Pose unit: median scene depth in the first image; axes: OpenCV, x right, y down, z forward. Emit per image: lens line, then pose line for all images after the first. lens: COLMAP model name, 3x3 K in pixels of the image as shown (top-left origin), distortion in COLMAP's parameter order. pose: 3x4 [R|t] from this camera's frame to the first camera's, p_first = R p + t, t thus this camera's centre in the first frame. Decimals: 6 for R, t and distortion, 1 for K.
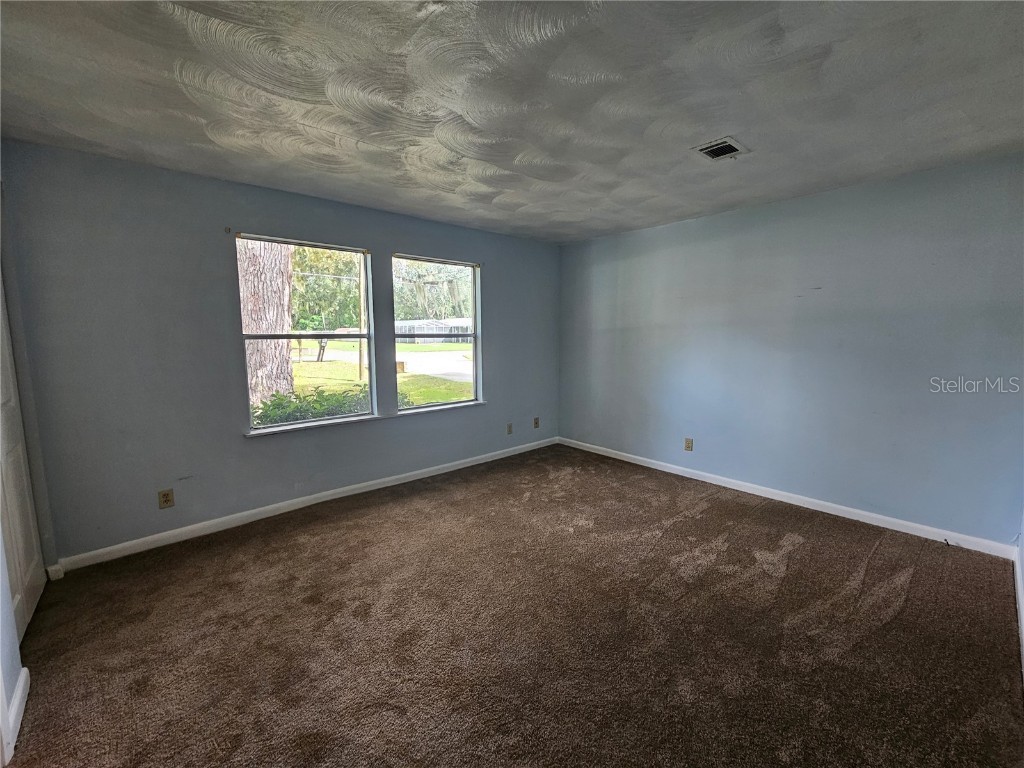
lens RADIAL K [[422.1, 0, 512.8], [0, 422.1, 382.6], [0, 0, 1]] dist [0.000339, -0.000233]
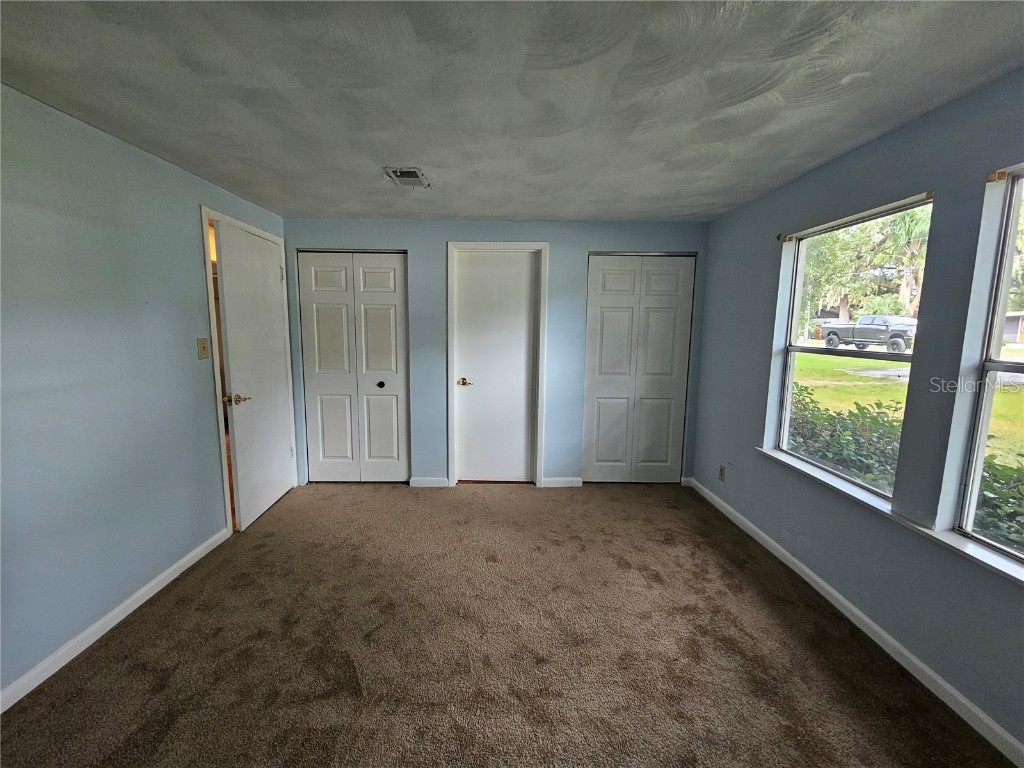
lens RADIAL K [[422.1, 0, 511.3], [0, 422.1, 383.6], [0, 0, 1]] dist [0.000339, -0.000233]
pose [[-0.660557, 0.095757, -0.744645, 0.494628], [-0.101400, 0.971367, 0.214861, -0.186656], [0.743897, 0.217434, -0.631933, 1.269350]]
